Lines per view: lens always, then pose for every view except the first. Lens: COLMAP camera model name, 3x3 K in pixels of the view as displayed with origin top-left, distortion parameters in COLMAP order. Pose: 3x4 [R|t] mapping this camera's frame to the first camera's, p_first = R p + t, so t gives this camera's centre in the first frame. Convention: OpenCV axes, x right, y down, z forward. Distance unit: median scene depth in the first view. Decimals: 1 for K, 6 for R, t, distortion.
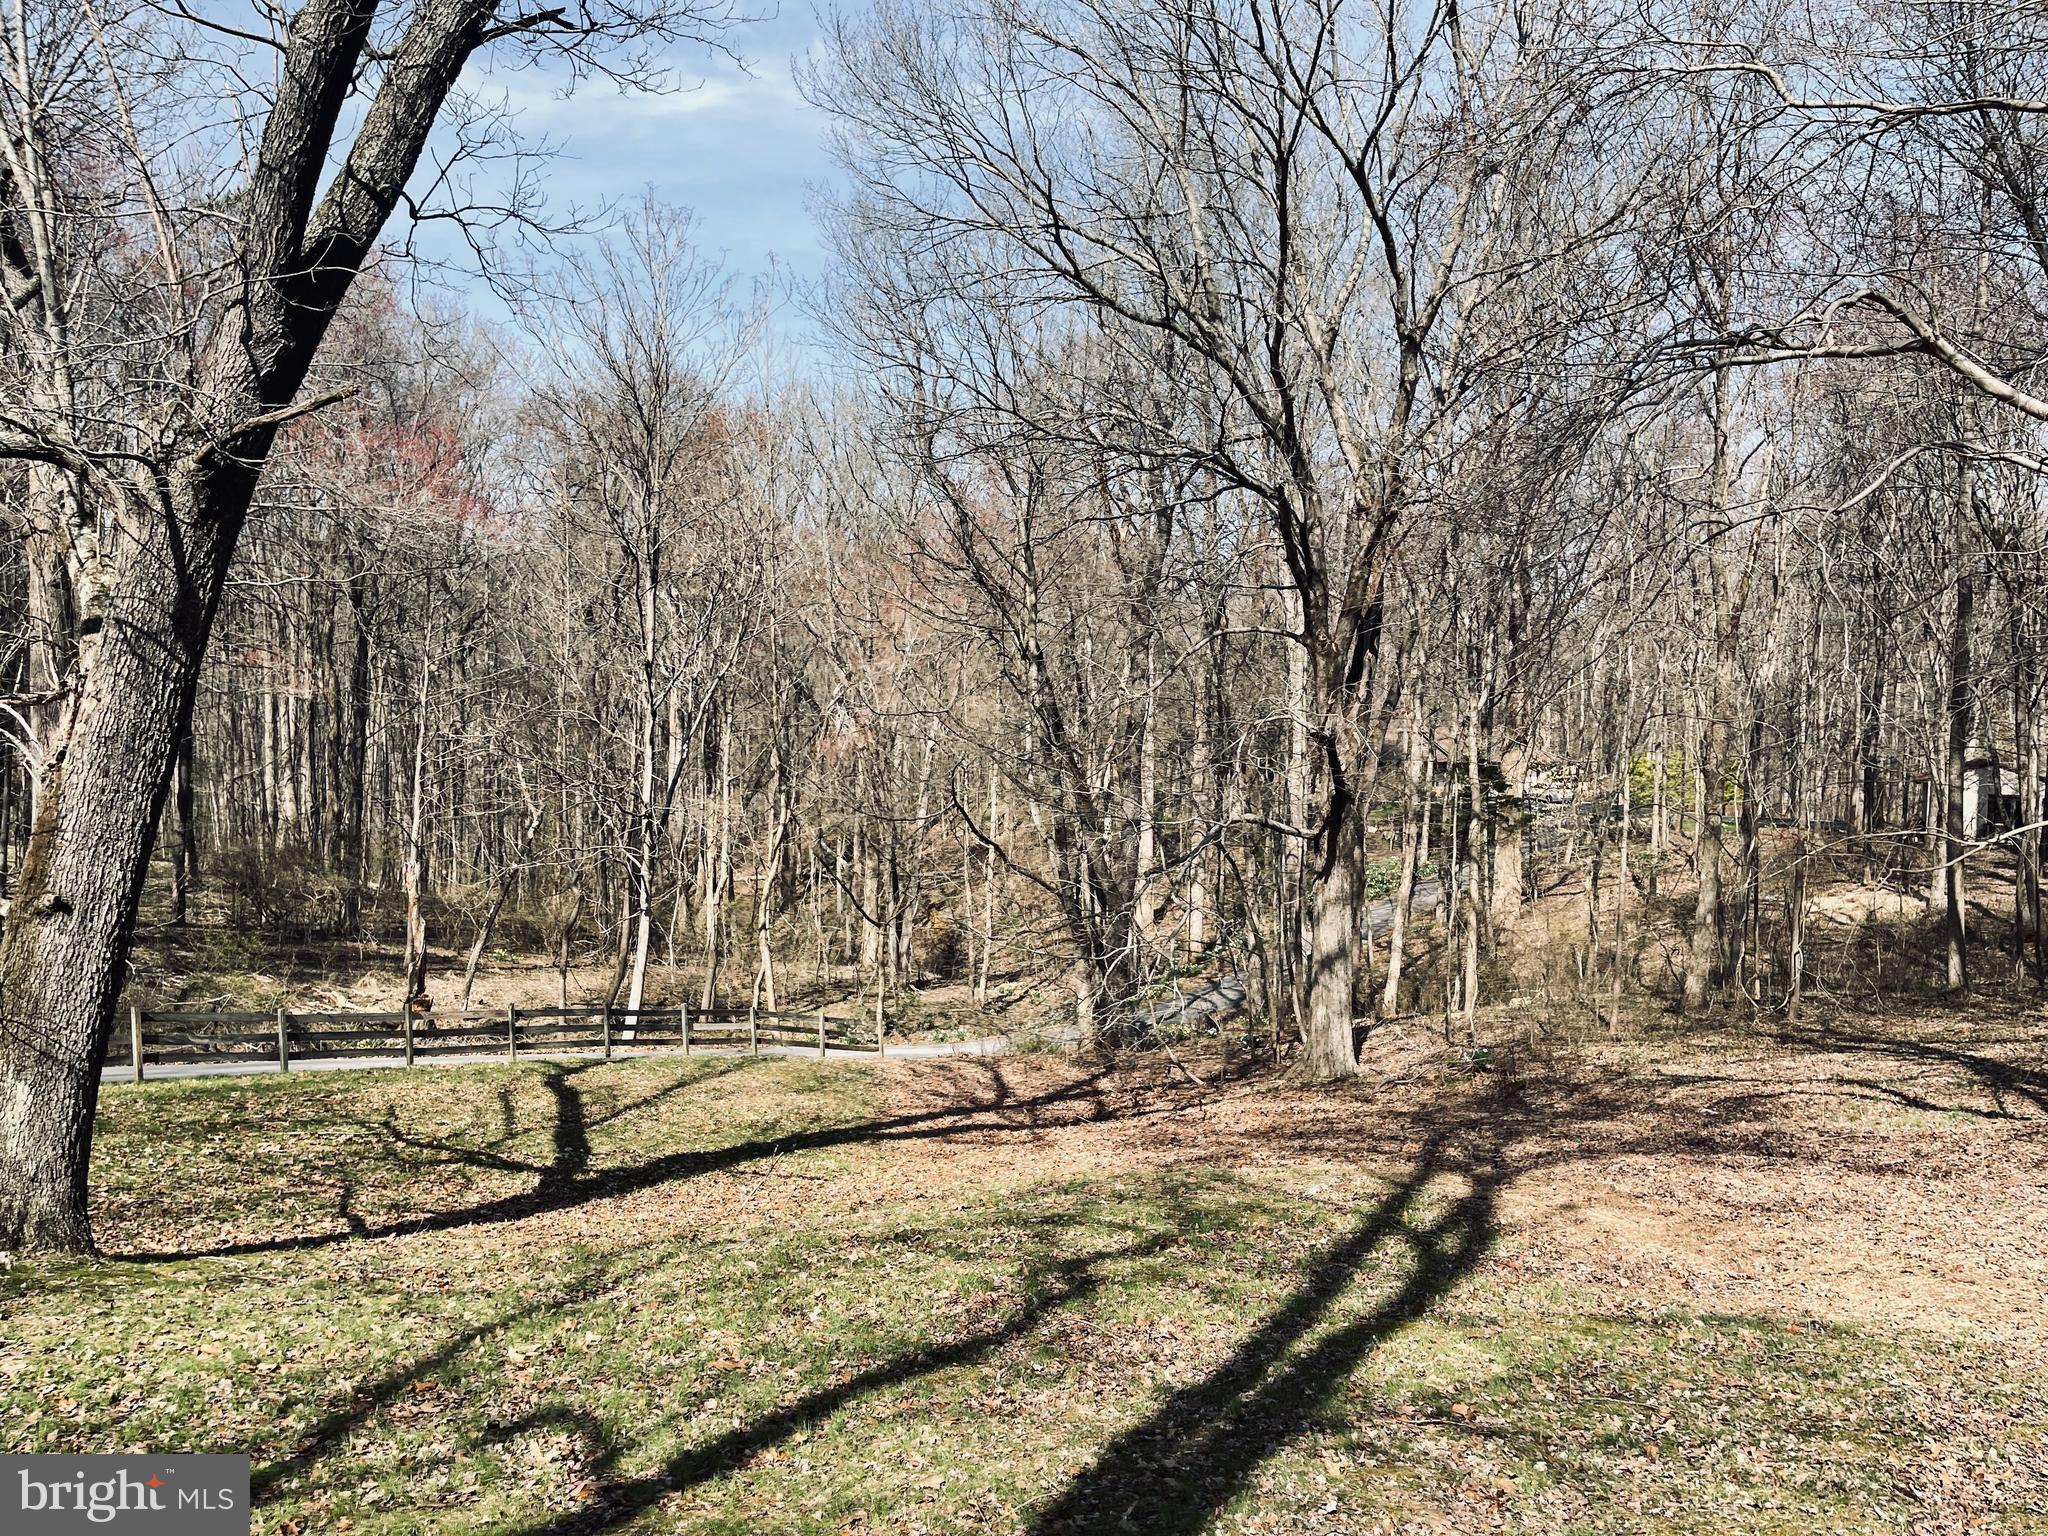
lens RADIAL K [[1525.5, 0, 1041.6], [0, 1525.5, 776.4], [0, 0, 1]] dist [0.090207, -0.132302]
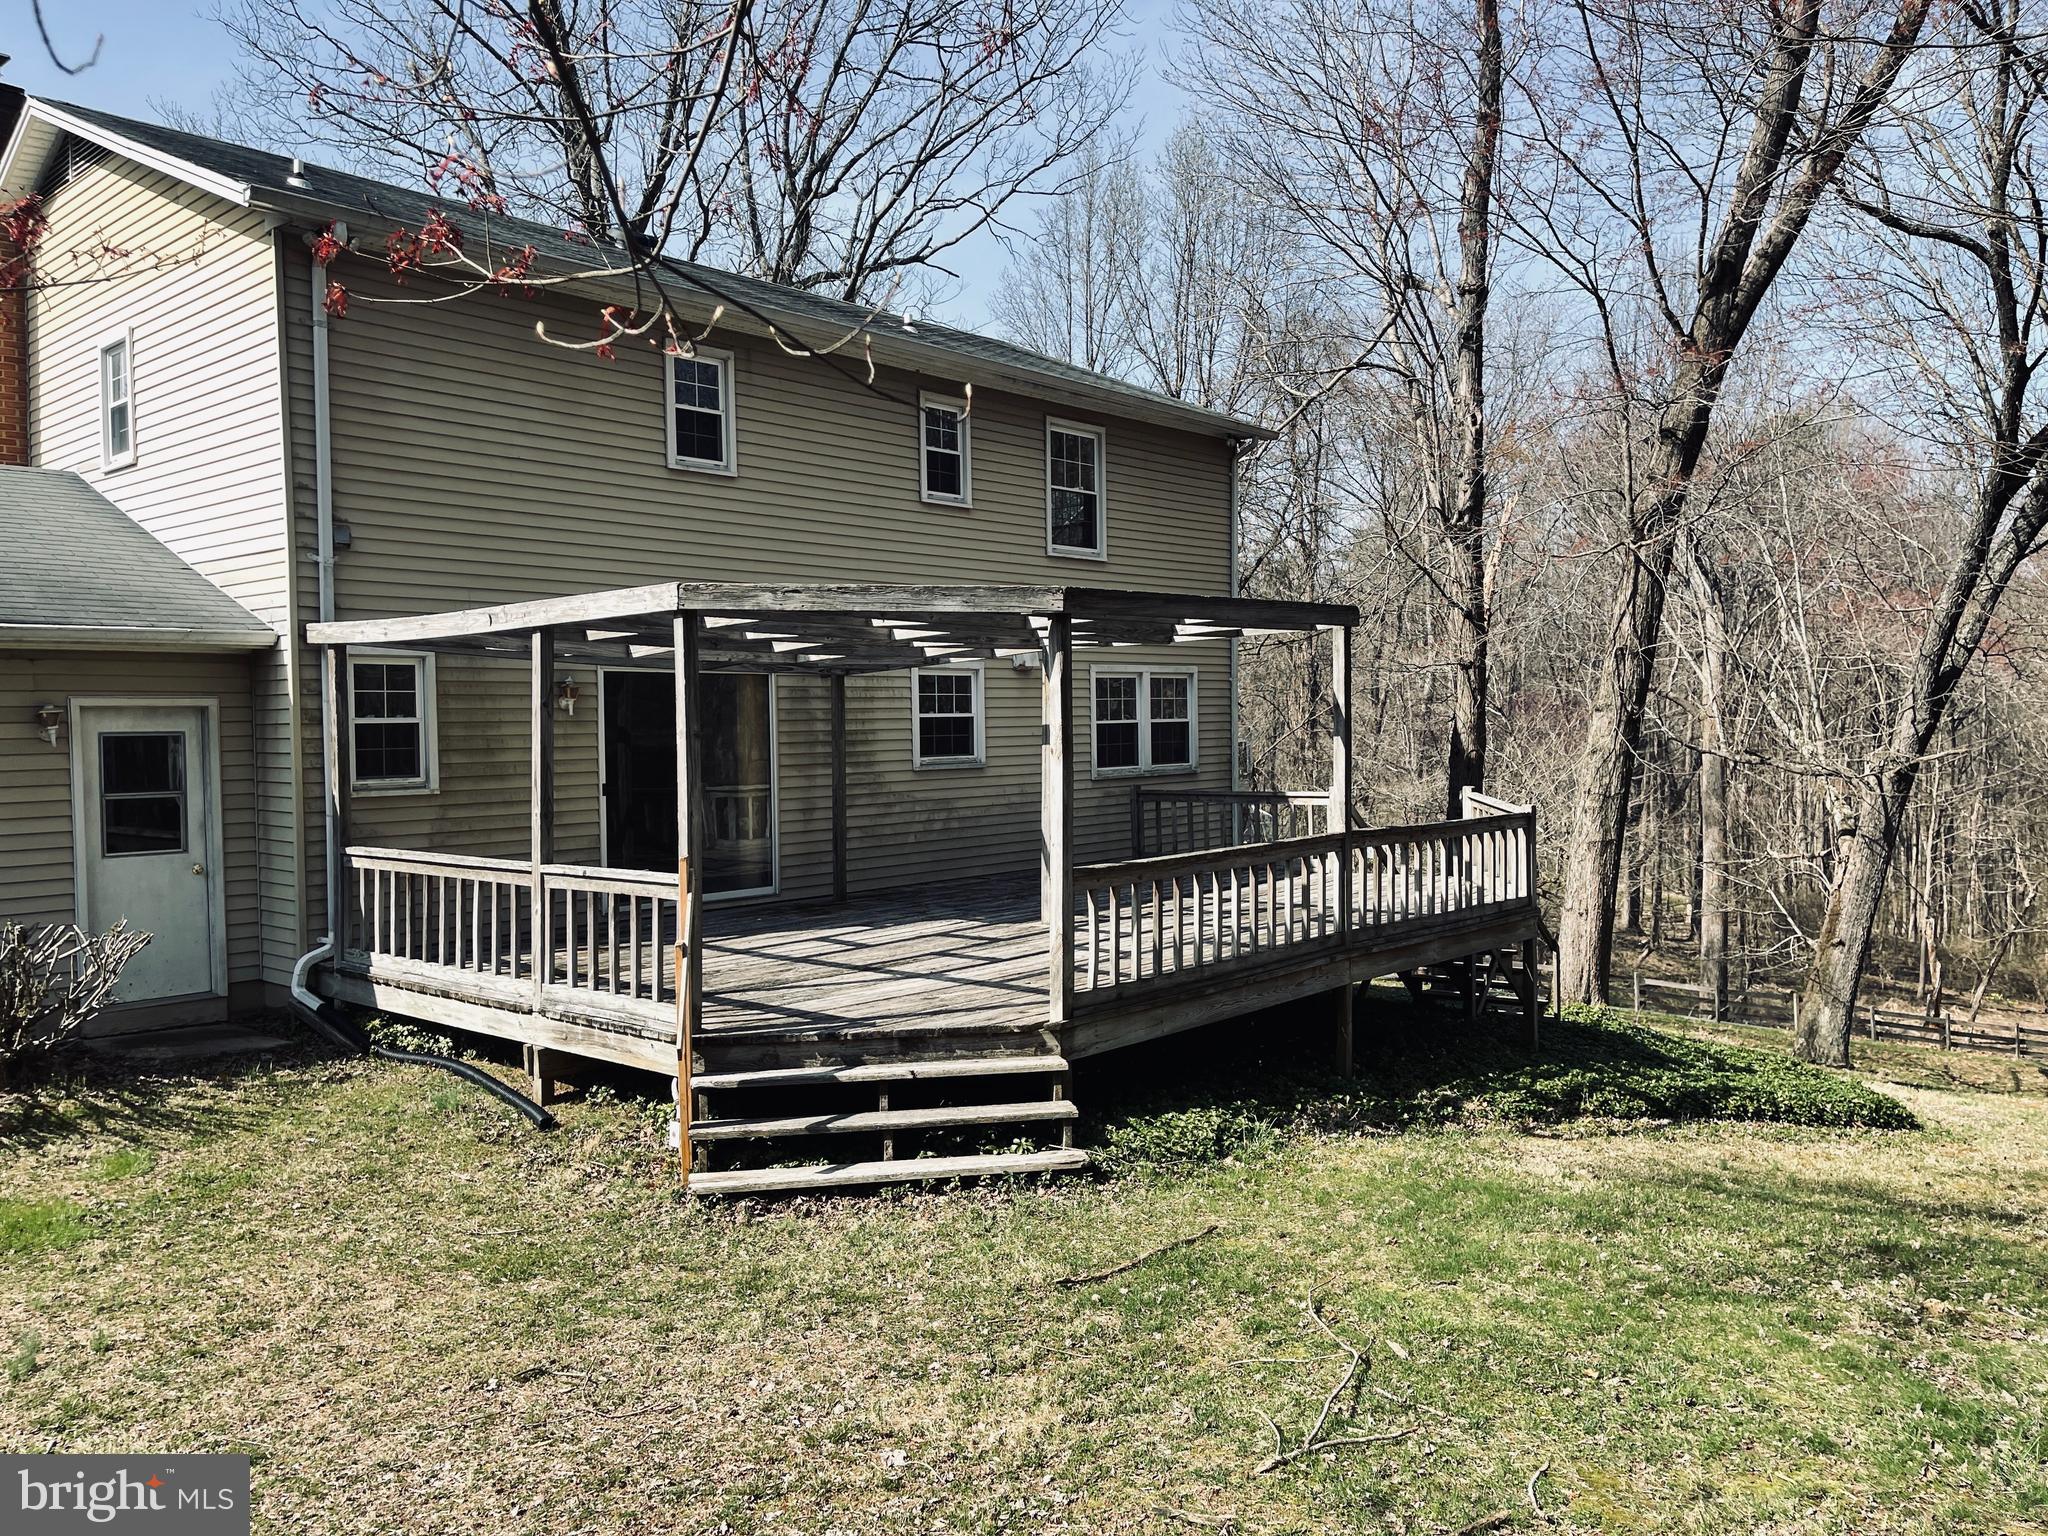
lens RADIAL K [[1493.3, 0, 1024.0], [0, 1493.3, 768.0], [0, 0, 1]] dist [0.079746, -0.122263]
pose [[0.620581, -0.005018, -0.784126, 0.473568], [-0.018132, 0.999620, -0.020748, -0.121451], [0.783933, 0.027093, 0.620254, -1.521175]]
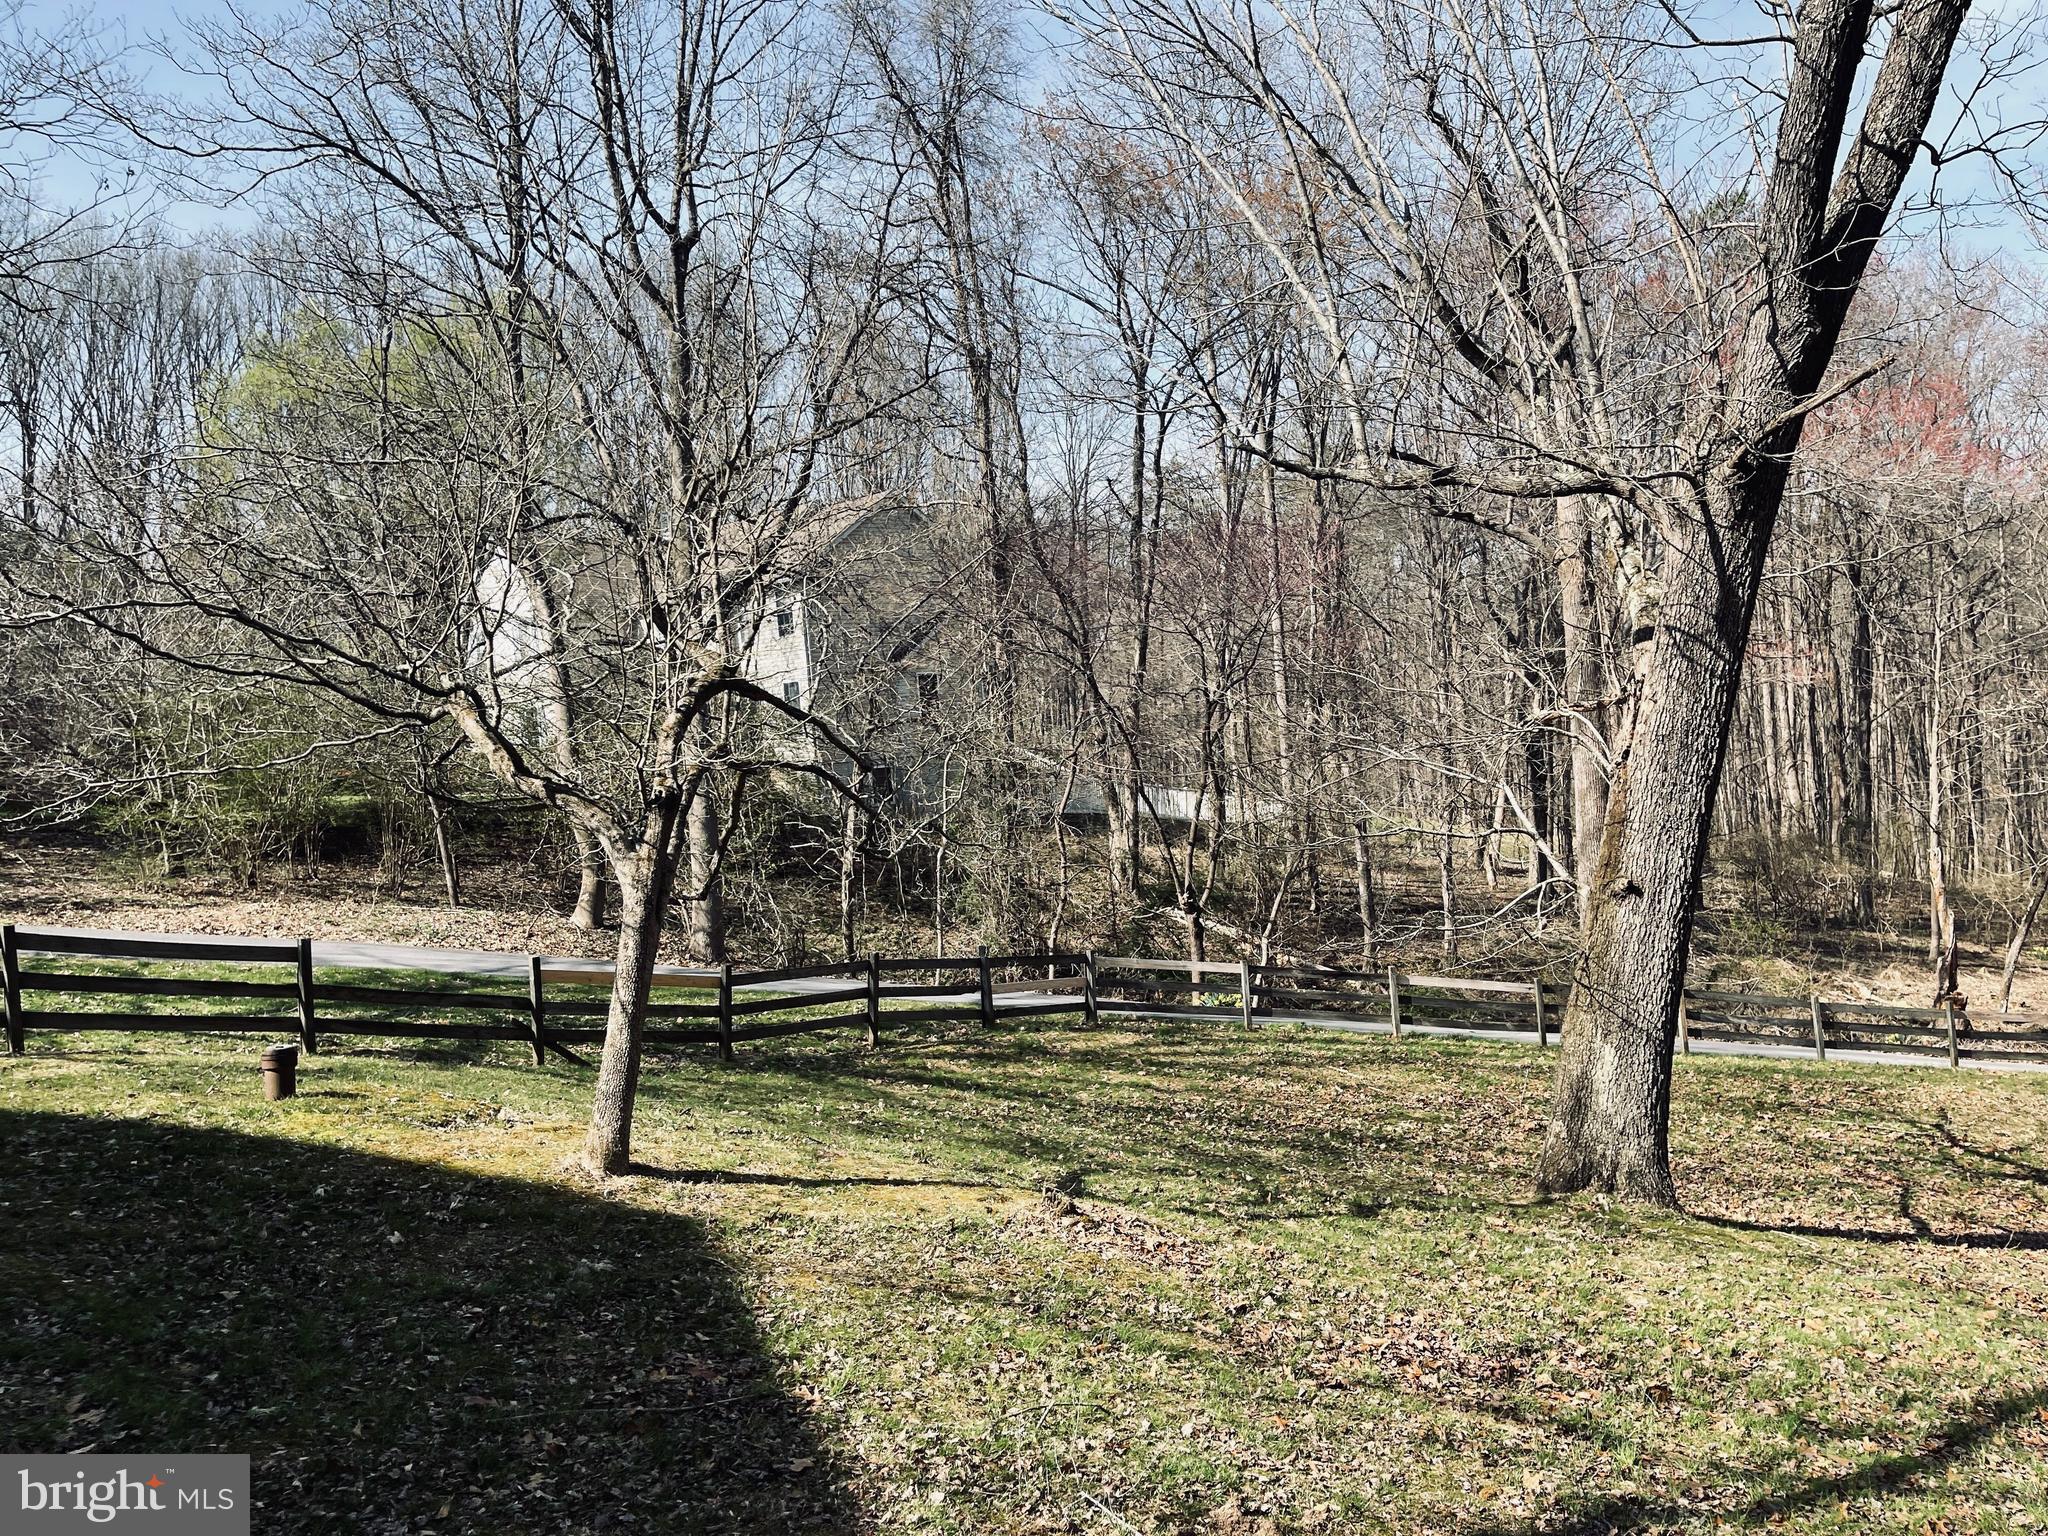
lens RADIAL K [[1525.5, 0, 1041.6], [0, 1525.5, 776.4], [0, 0, 1]] dist [0.090207, -0.132302]
pose [[0.619715, -0.038287, -0.783892, -0.021632], [0.044883, 0.998904, -0.013305, -0.001296], [0.783542, -0.026938, 0.620754, -0.016875]]
